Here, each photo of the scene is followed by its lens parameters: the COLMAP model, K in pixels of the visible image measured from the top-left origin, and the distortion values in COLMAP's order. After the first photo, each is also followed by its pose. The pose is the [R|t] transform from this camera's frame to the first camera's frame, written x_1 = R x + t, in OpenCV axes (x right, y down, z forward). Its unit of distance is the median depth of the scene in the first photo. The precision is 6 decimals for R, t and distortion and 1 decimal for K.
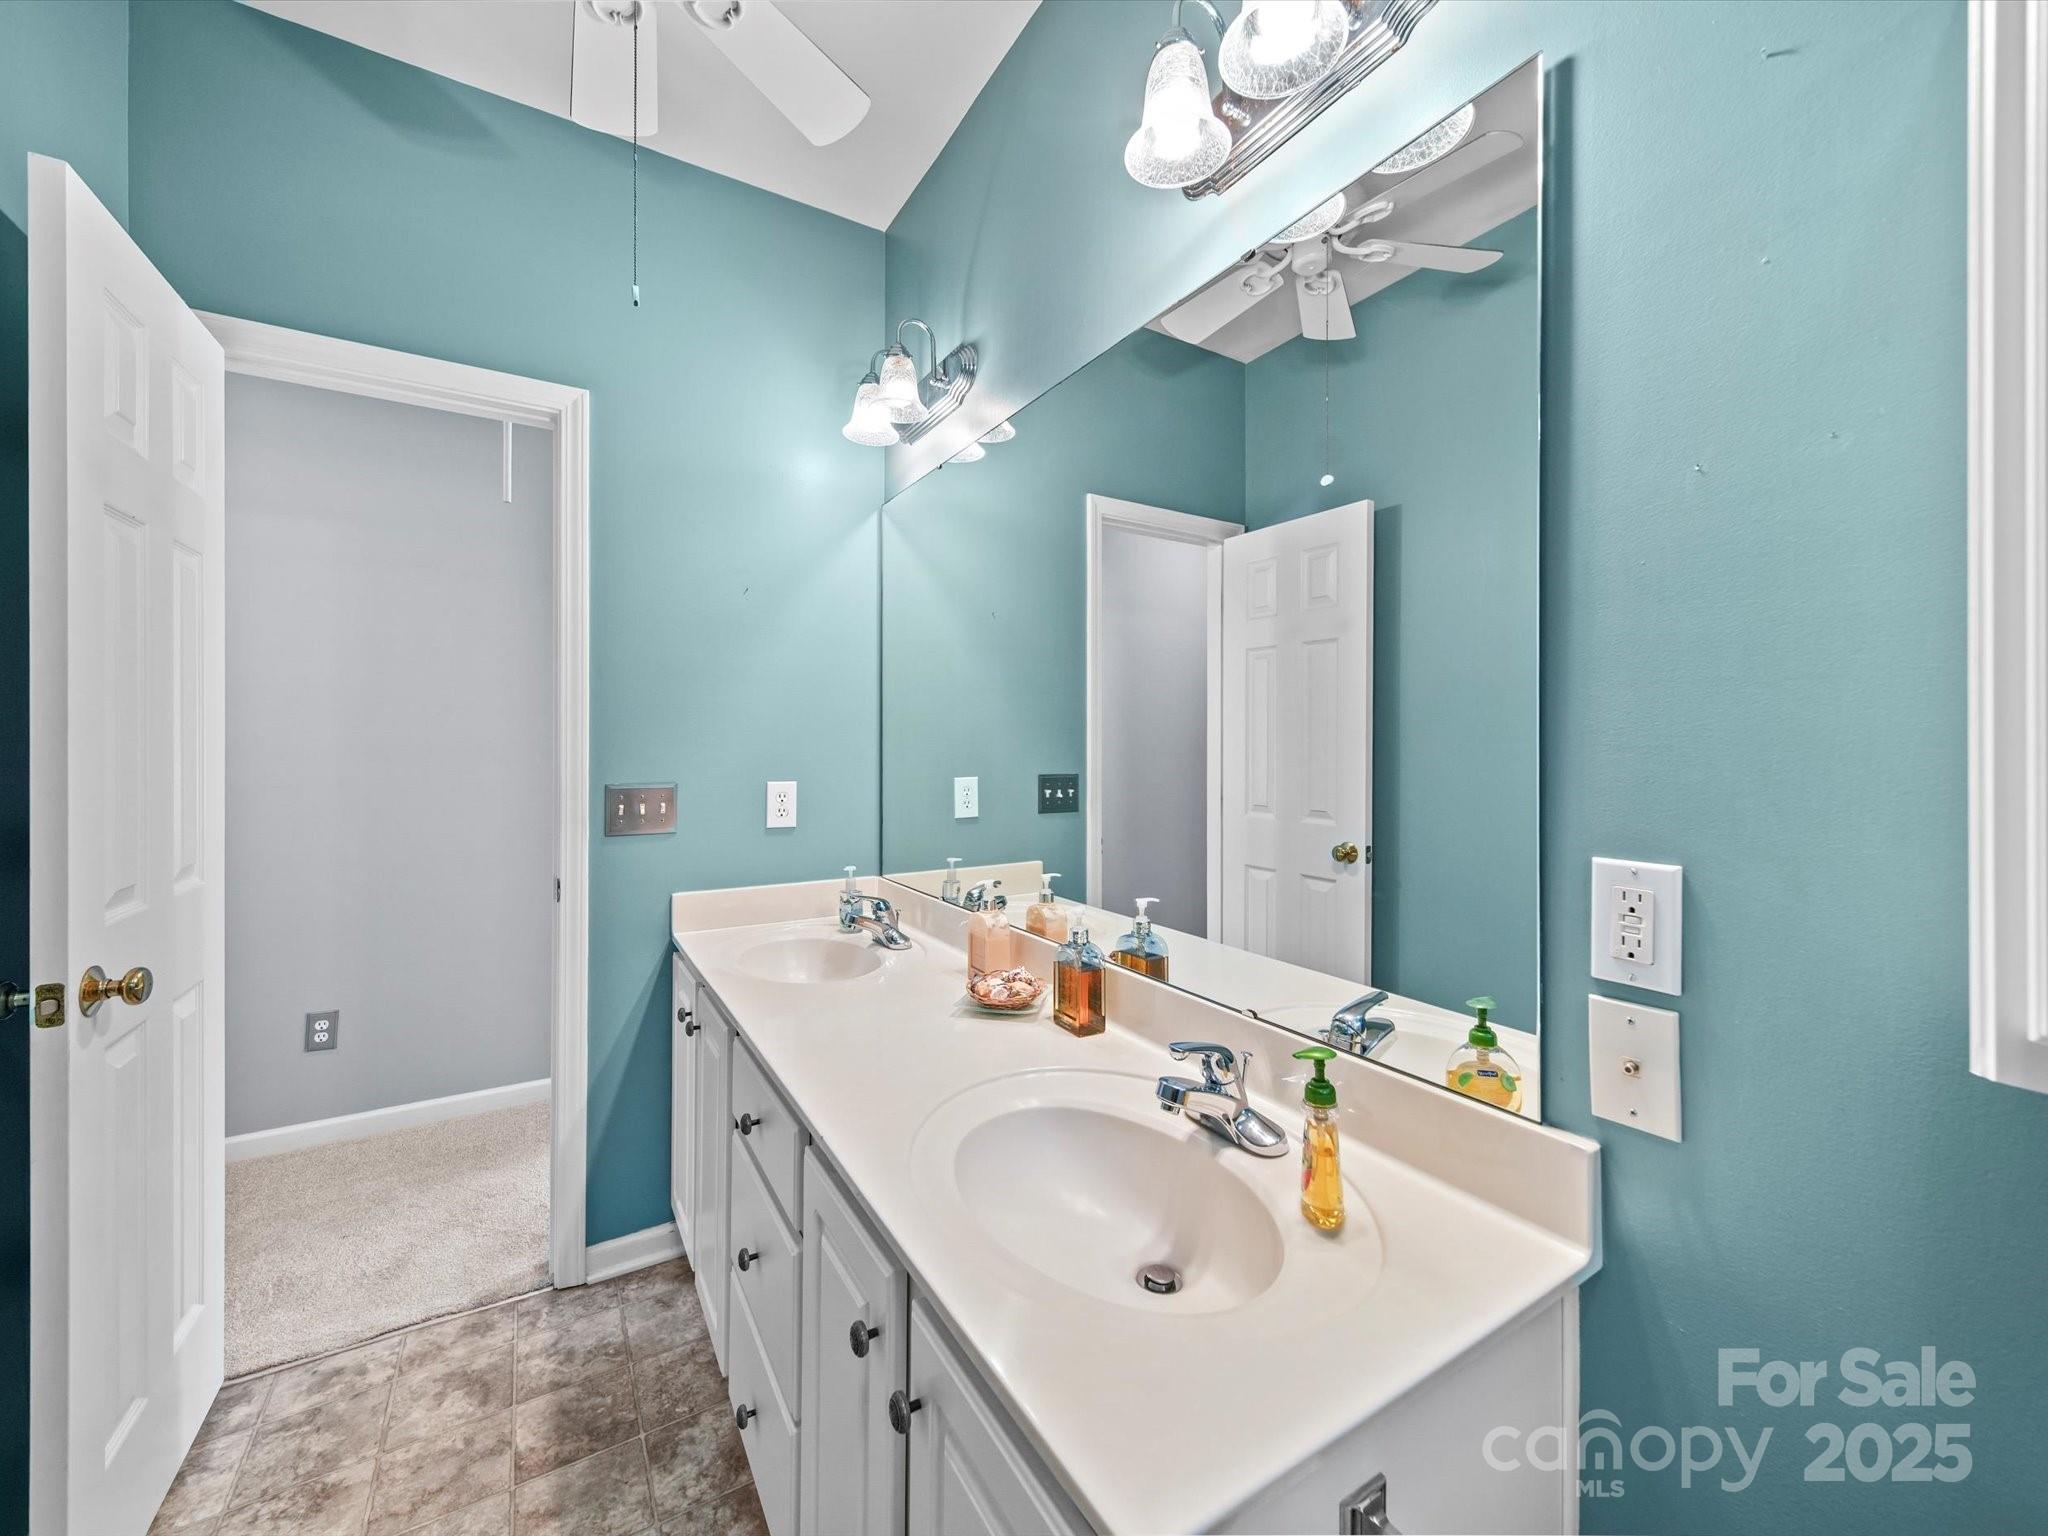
lens RADIAL K [[820.5, 0, 1020.3], [0, 820.5, 758.9], [0, 0, 1]] dist [-0.001591, -0.001032]
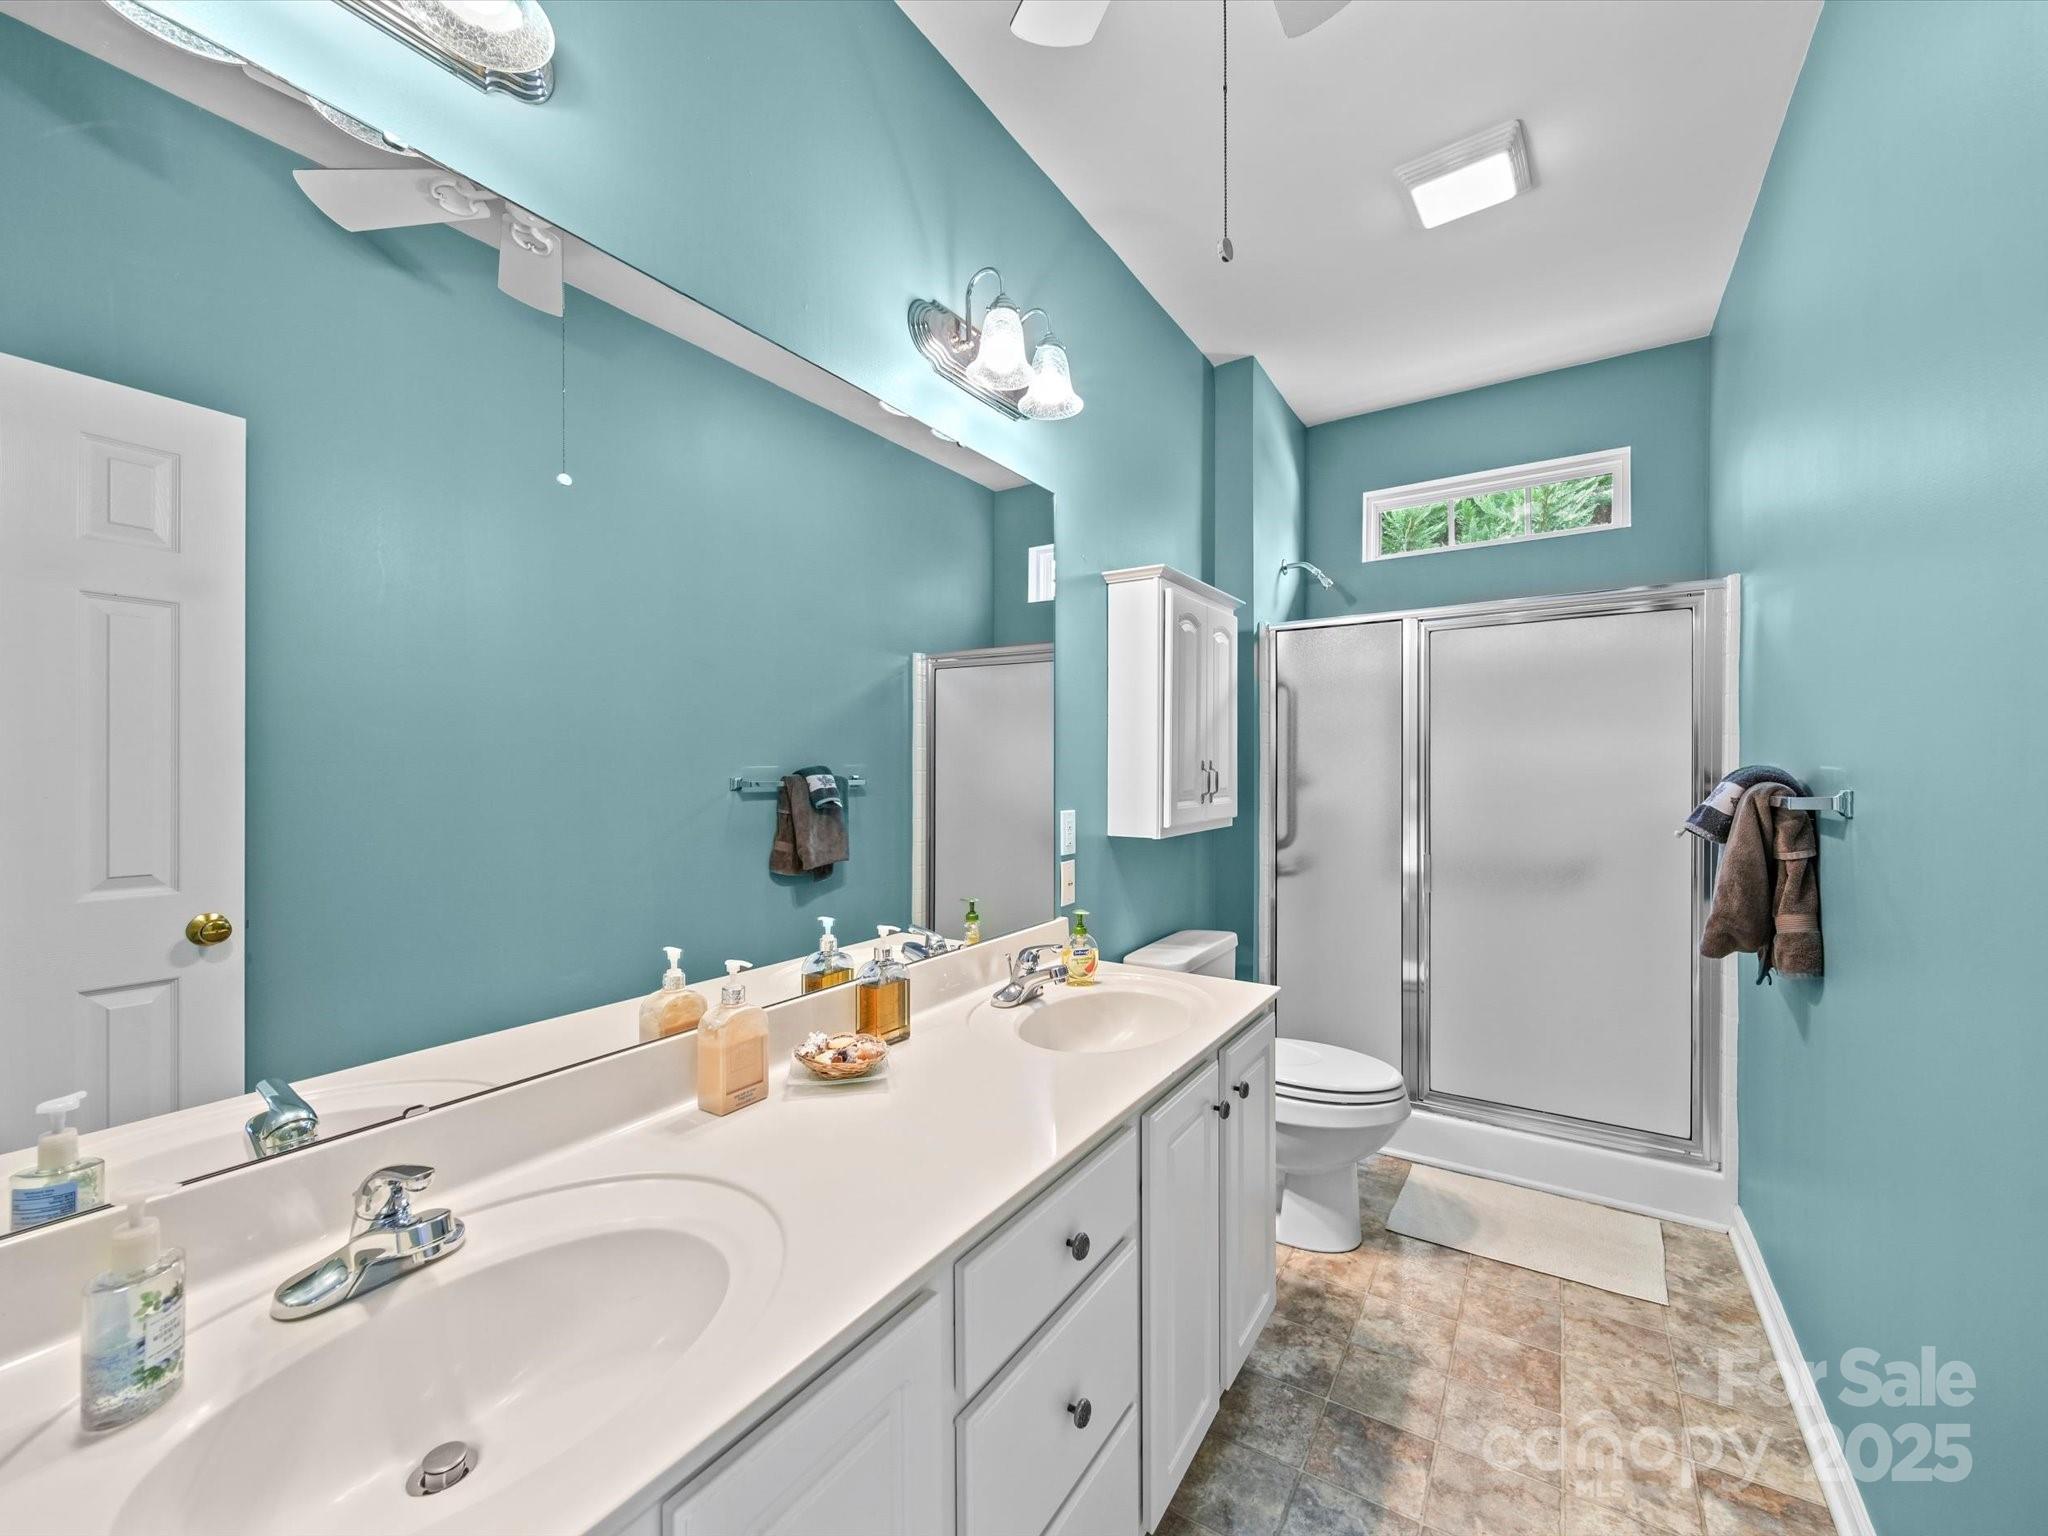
lens RADIAL K [[820.5, 0, 1011.5], [0, 820.5, 753.7], [0, 0, 1]] dist [-0.001591, -0.001032]
pose [[-0.425178, 0.001453, 0.905109, -1.261245], [0.004877, 0.999988, 0.000685, -0.068151], [-0.905097, 0.004705, -0.425180, 1.813047]]
